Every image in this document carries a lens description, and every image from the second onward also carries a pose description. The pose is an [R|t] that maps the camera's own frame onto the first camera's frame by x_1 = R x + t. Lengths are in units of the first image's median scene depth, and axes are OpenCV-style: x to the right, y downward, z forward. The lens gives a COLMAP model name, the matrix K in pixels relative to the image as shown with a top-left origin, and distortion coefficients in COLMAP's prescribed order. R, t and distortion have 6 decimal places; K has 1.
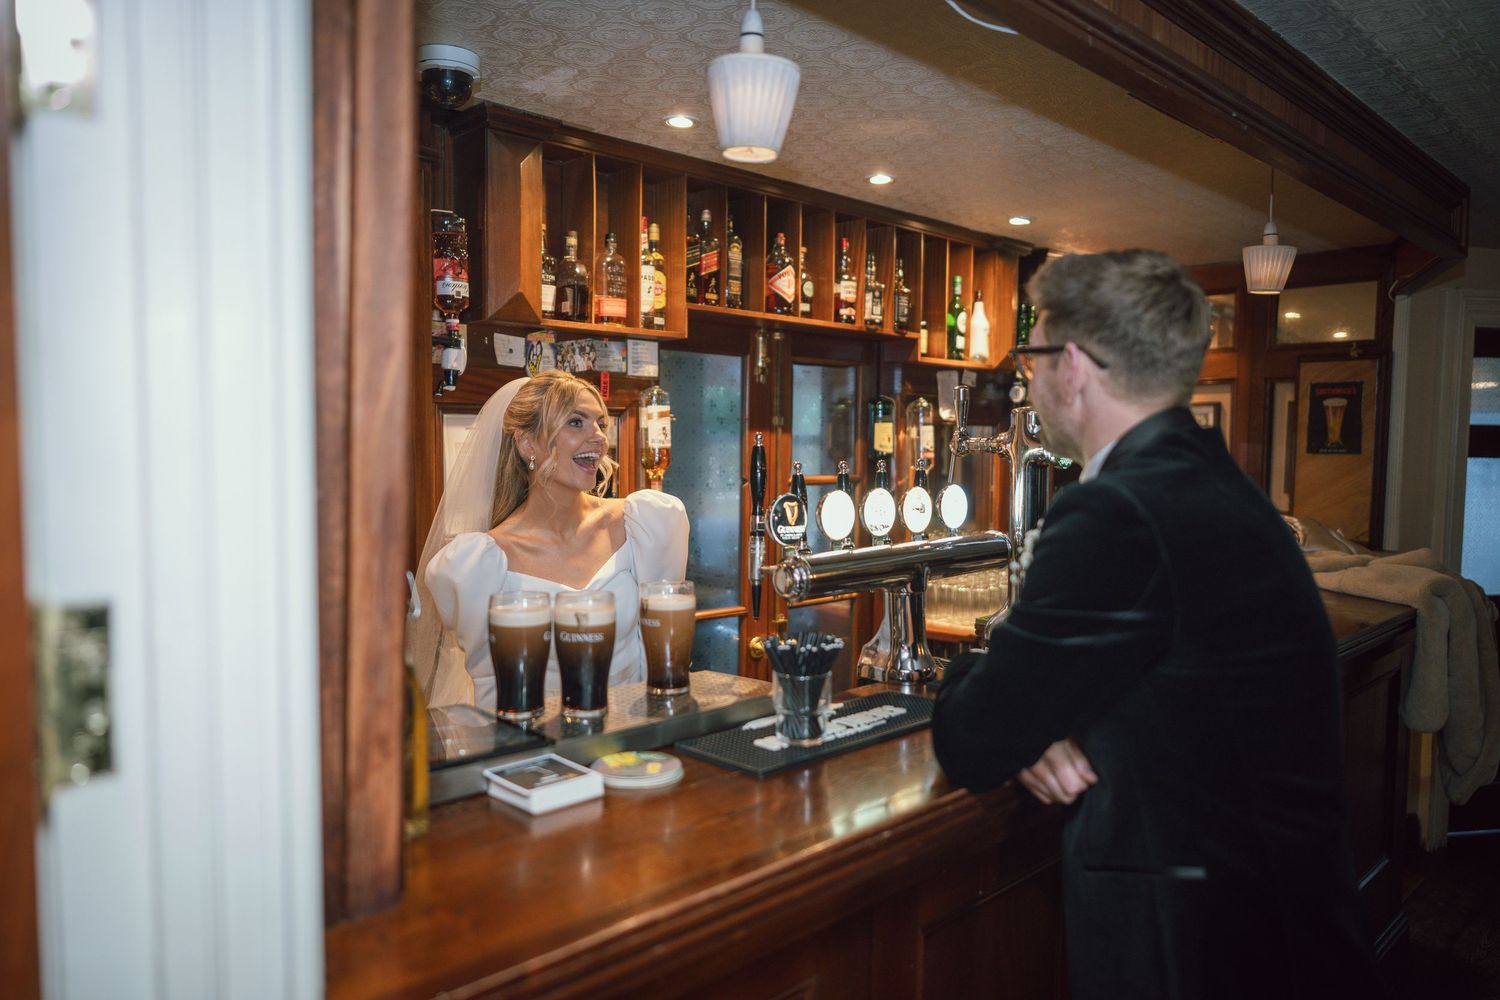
lens RADIAL K [[1024.3, 0, 750.0], [0, 1024.3, 500.0], [0, 0, 1]] dist [0.000365, -0.000032]
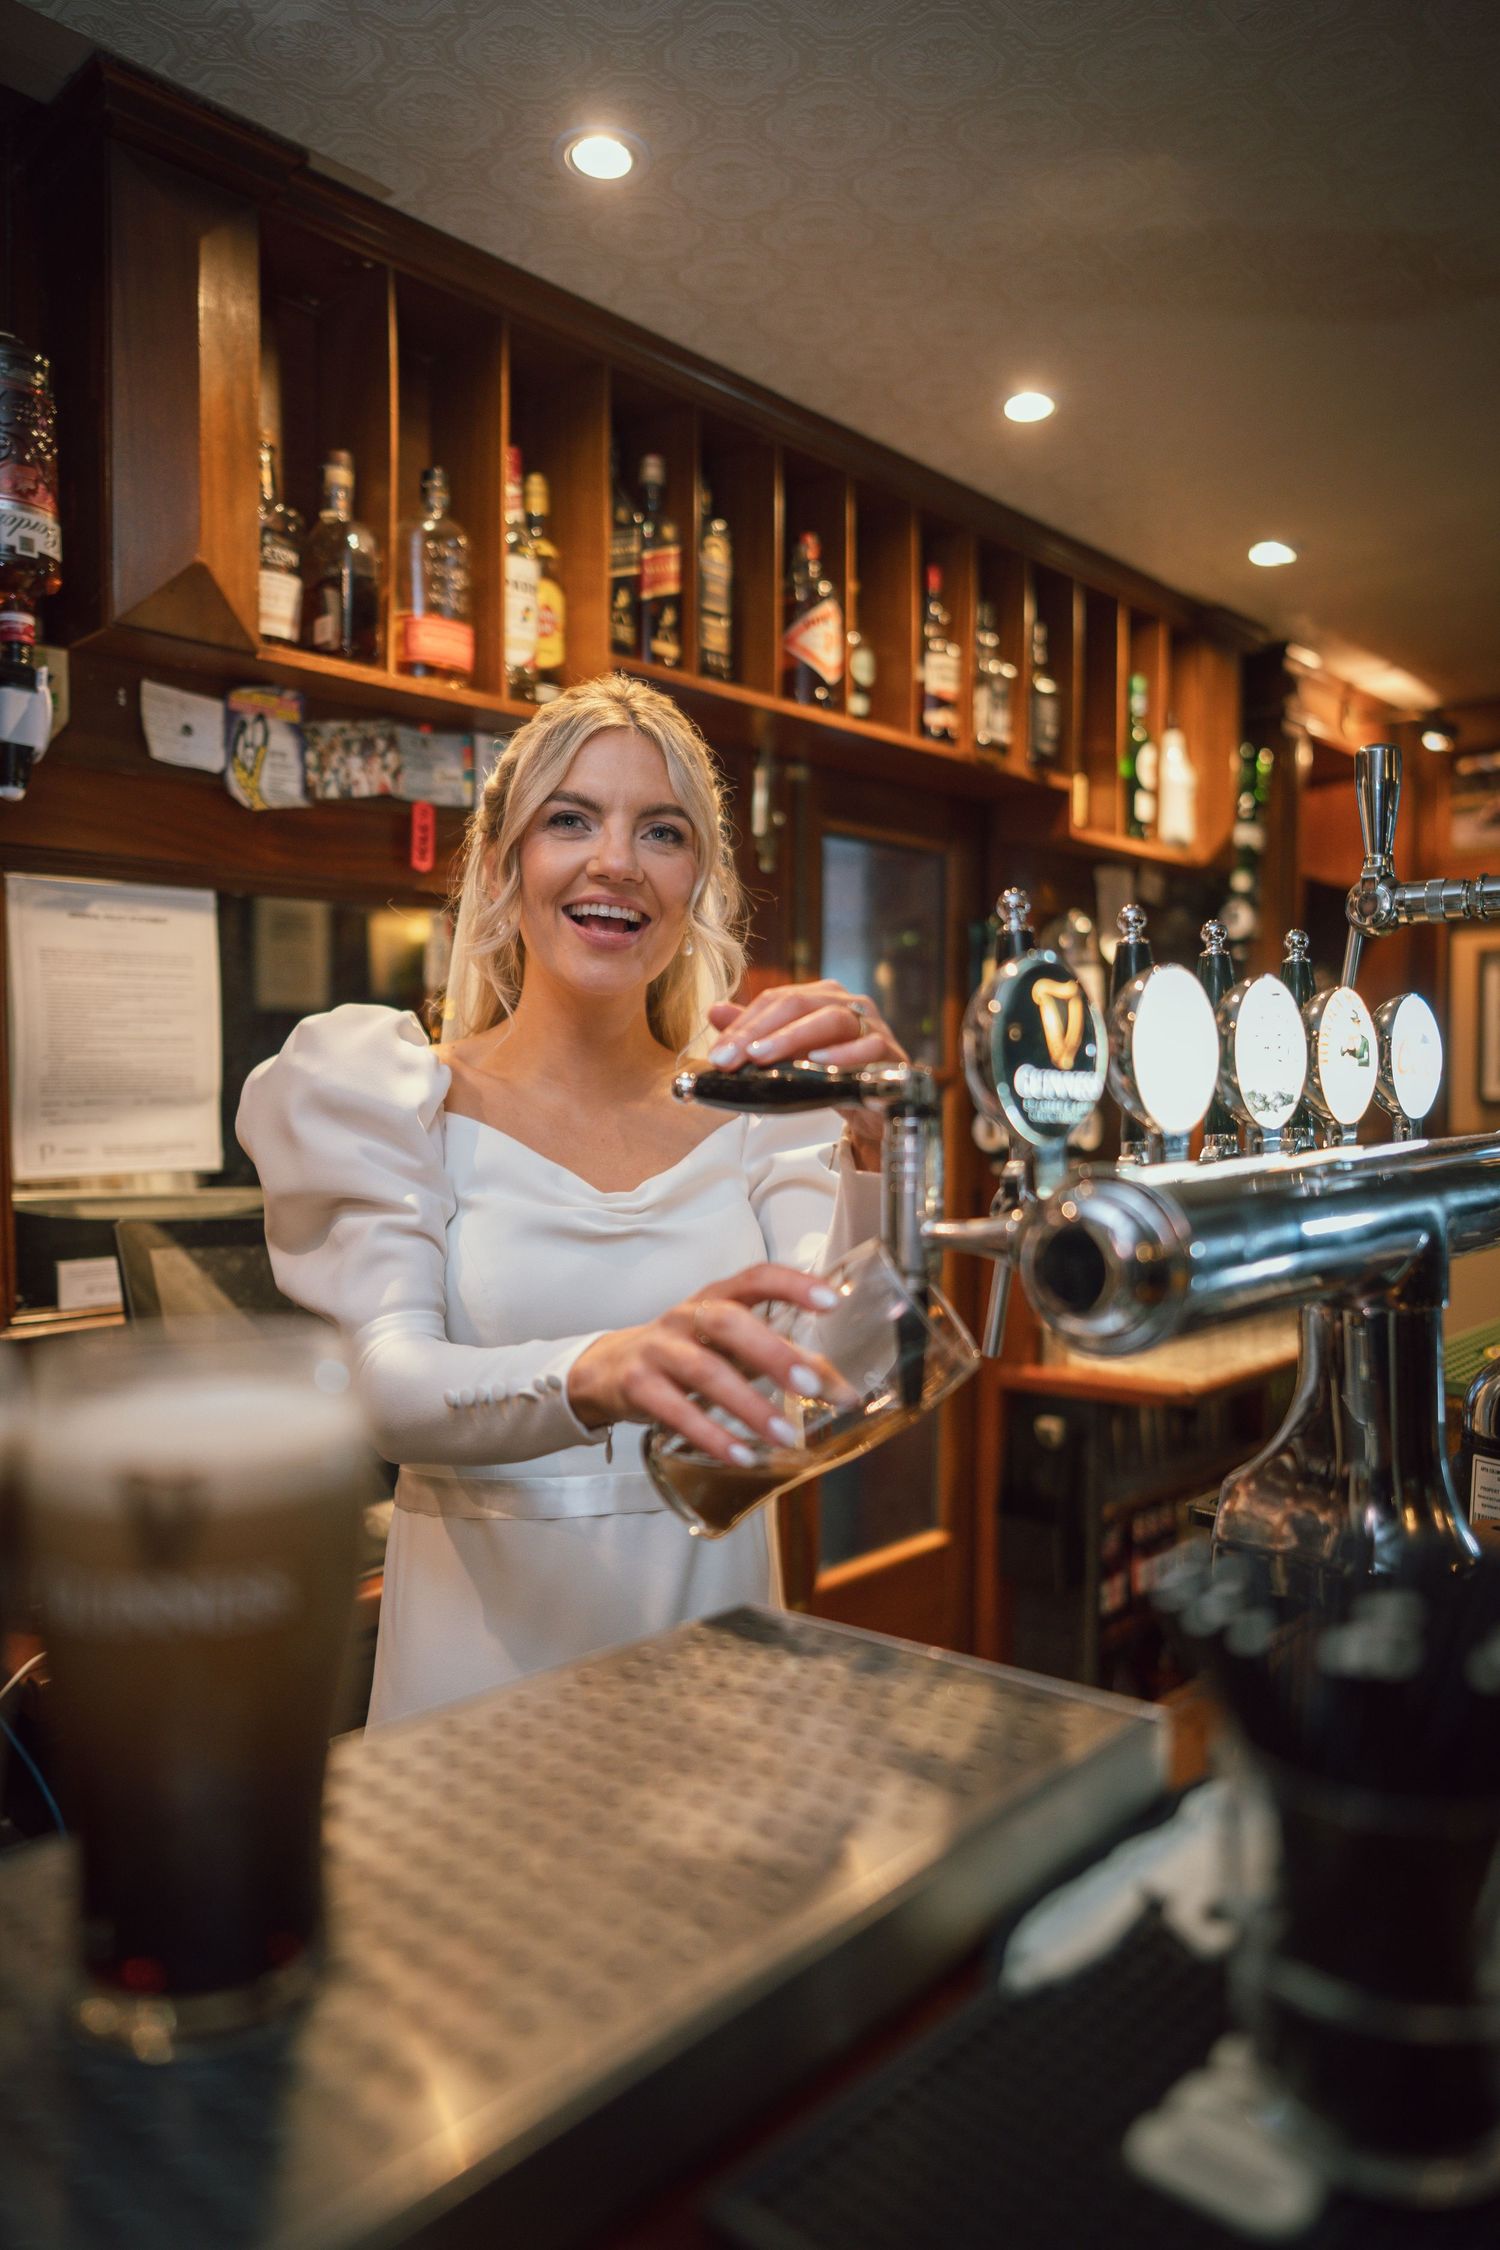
lens RADIAL K [[1486.3, 0, 750.0], [0, 1486.3, 1125.0], [0, 0, 1]] dist [-0.001415, 0.000071]
pose [[0.998524, -0.008378, 0.053655, -0.038027], [0.010071, 0.999457, -0.031363, 0.030829], [-0.053363, 0.031857, 0.998067, 0.363885]]
